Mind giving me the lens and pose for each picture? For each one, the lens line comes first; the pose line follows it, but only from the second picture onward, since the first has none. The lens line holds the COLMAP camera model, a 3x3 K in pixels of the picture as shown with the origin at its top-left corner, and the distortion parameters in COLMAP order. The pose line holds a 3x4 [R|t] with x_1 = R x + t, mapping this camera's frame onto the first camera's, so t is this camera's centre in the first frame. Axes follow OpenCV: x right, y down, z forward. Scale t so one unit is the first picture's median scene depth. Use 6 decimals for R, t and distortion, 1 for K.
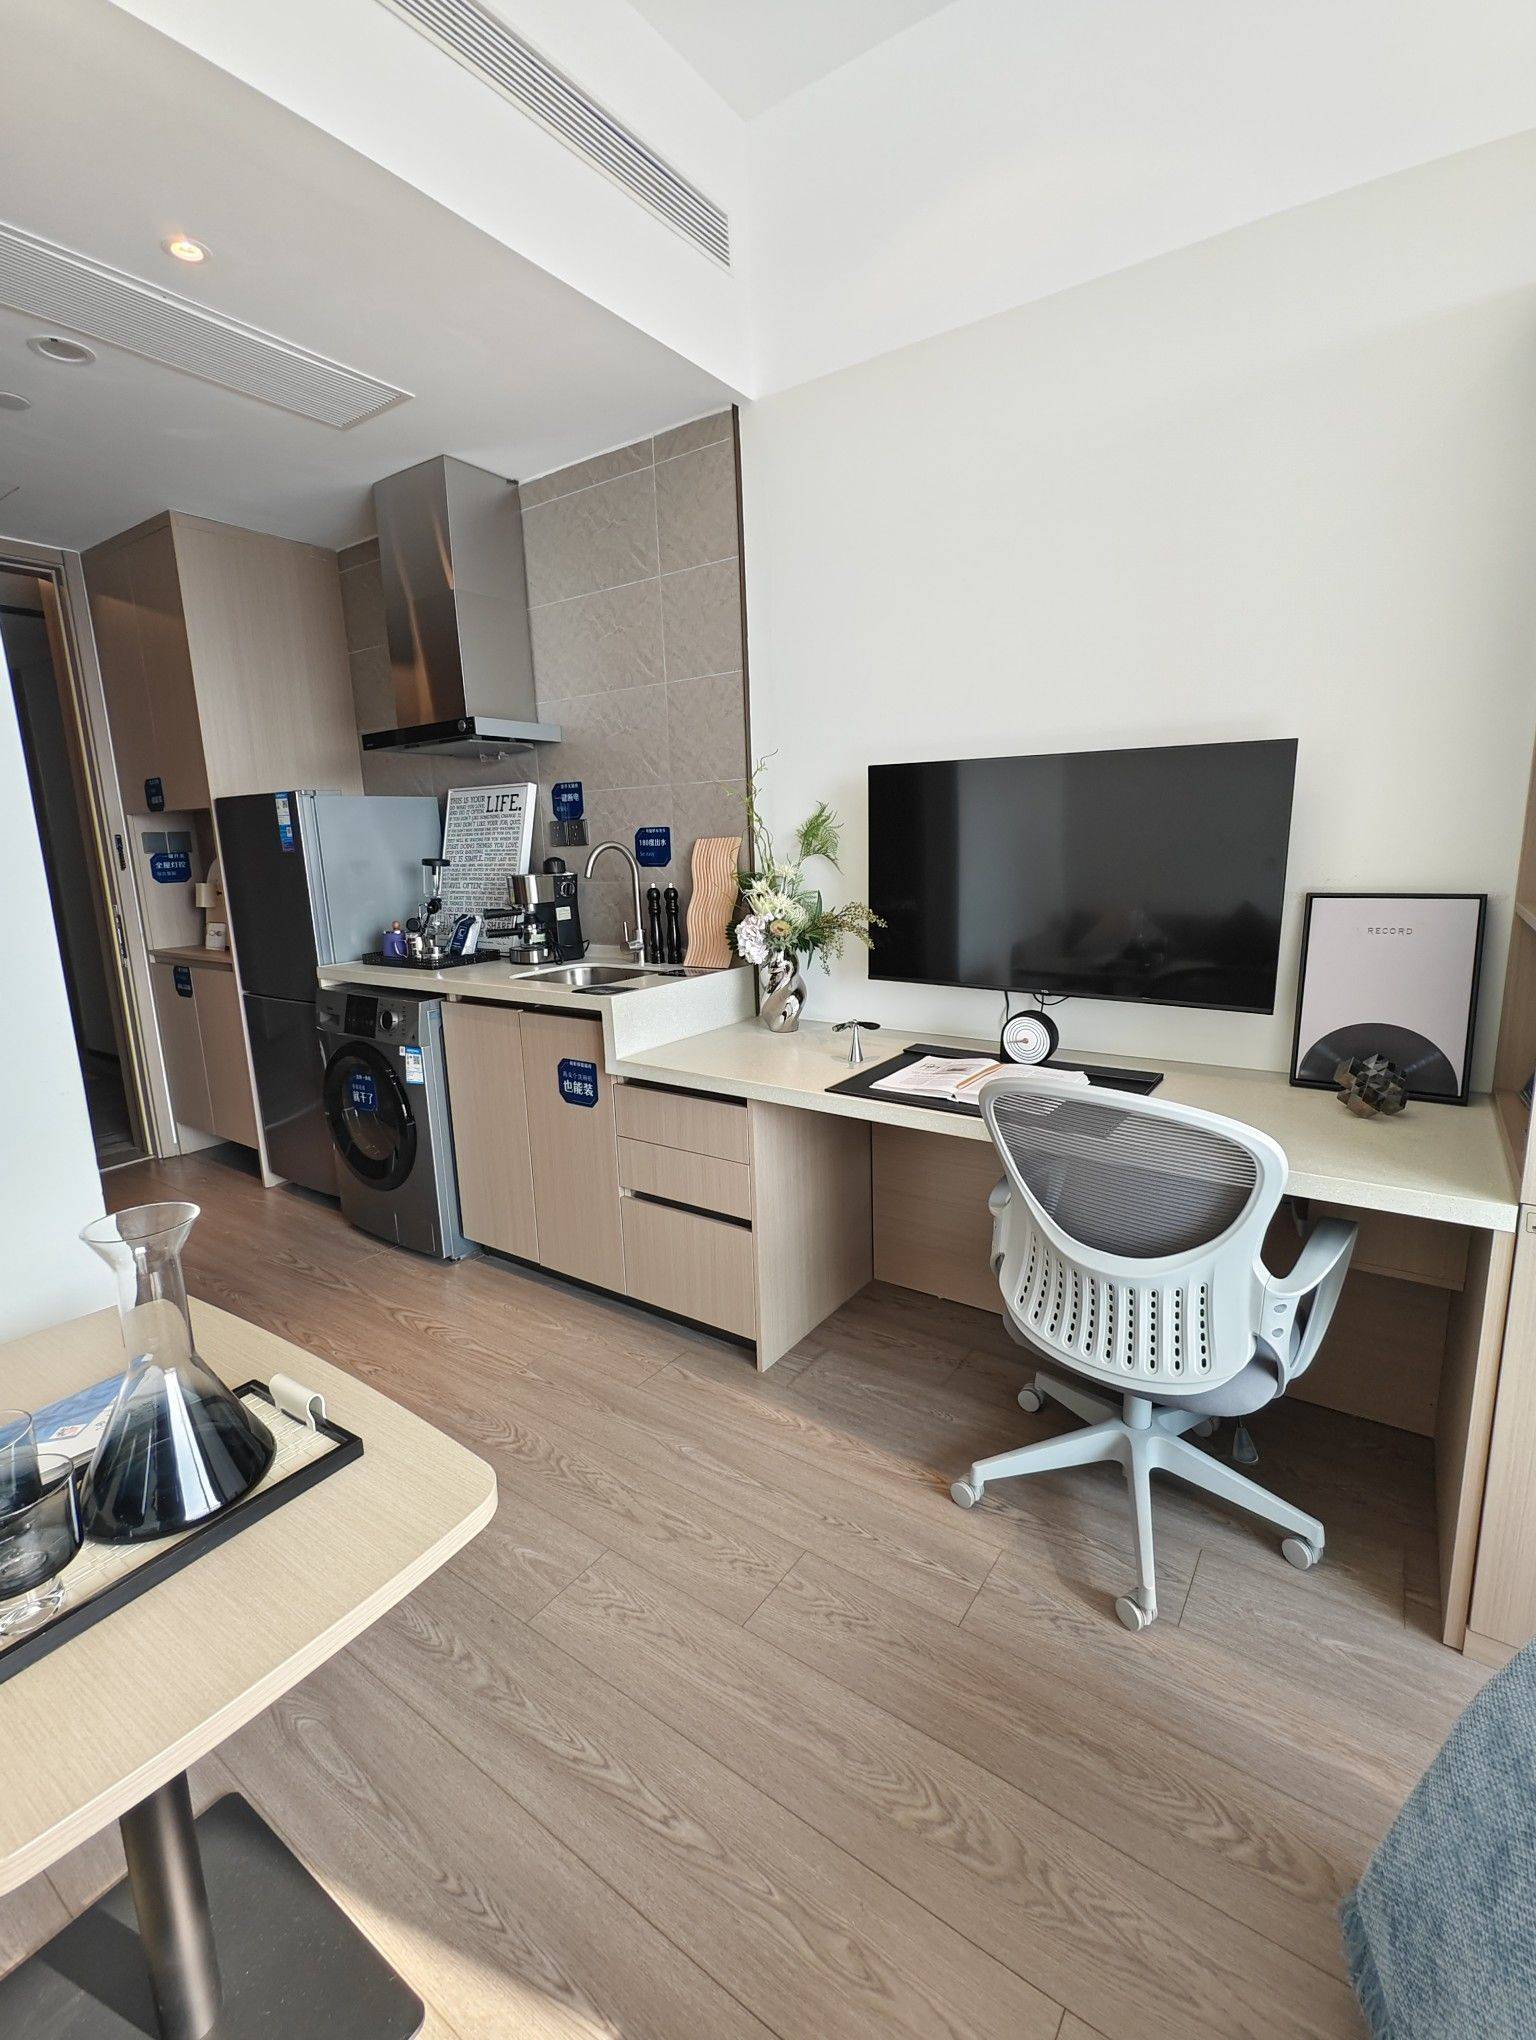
lens RADIAL K [[901.7, 0, 783.3], [0, 901.7, 1003.2], [0, 0, 1]] dist [0.004127, -0.000935]
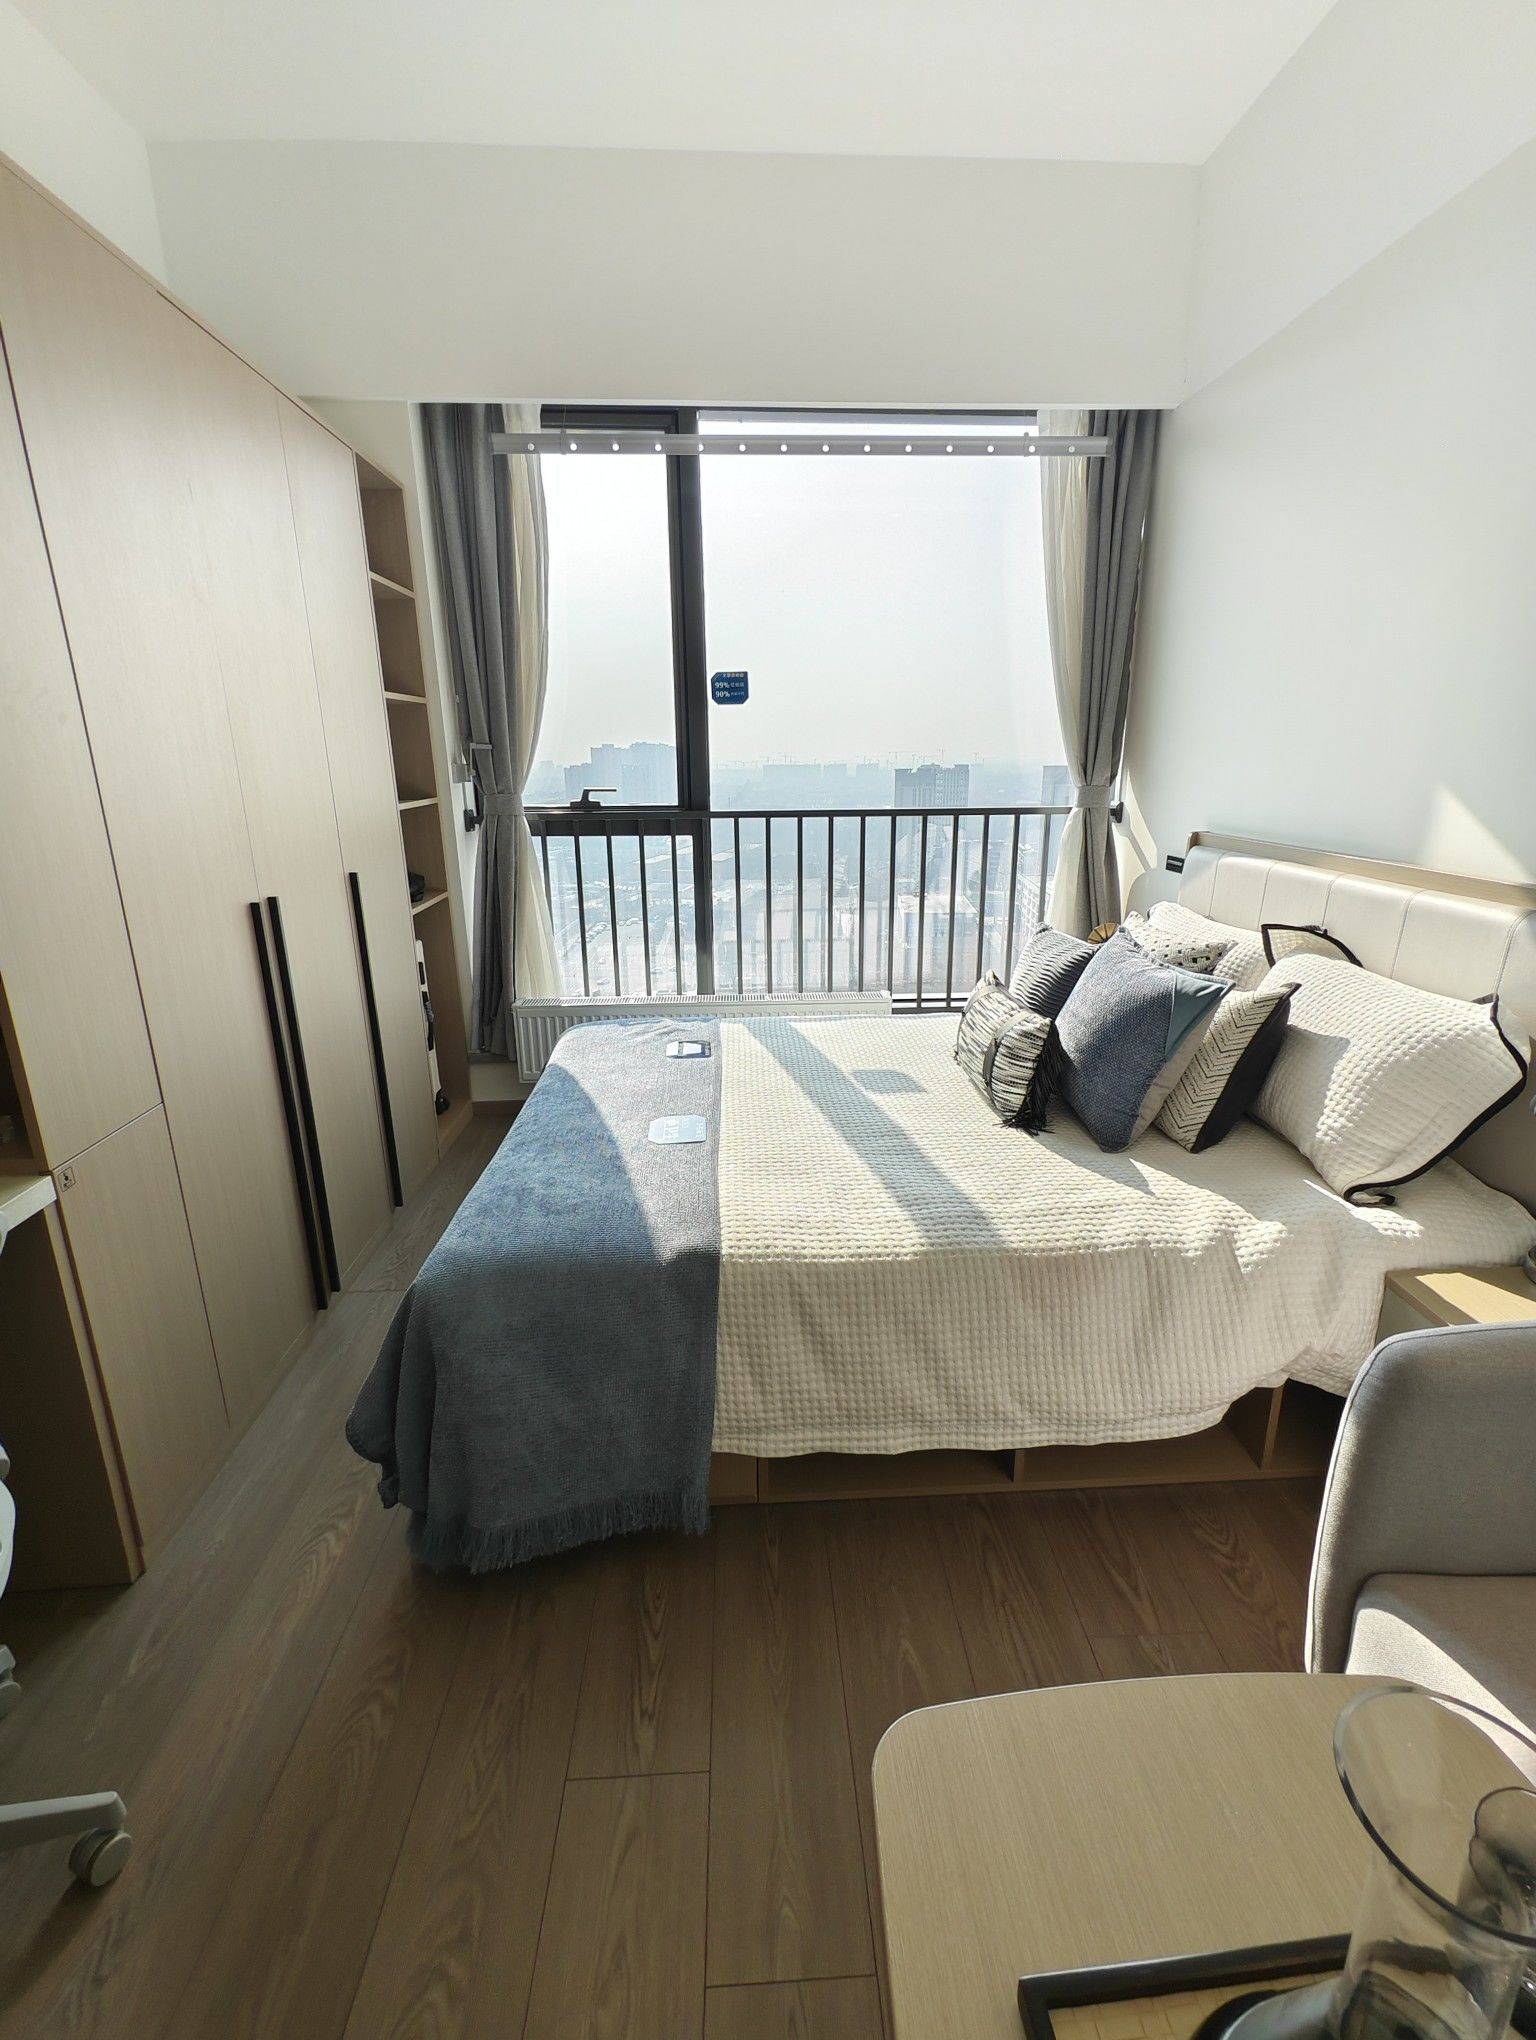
lens RADIAL K [[901.7, 0, 782.6], [0, 901.7, 1010.5], [0, 0, 1]] dist [0.004127, -0.000935]
pose [[-0.609983, -0.178713, 0.771999, -0.254974], [0.173334, 0.920551, 0.350059, -0.088488], [-0.773224, 0.347344, -0.530544, 0.438317]]
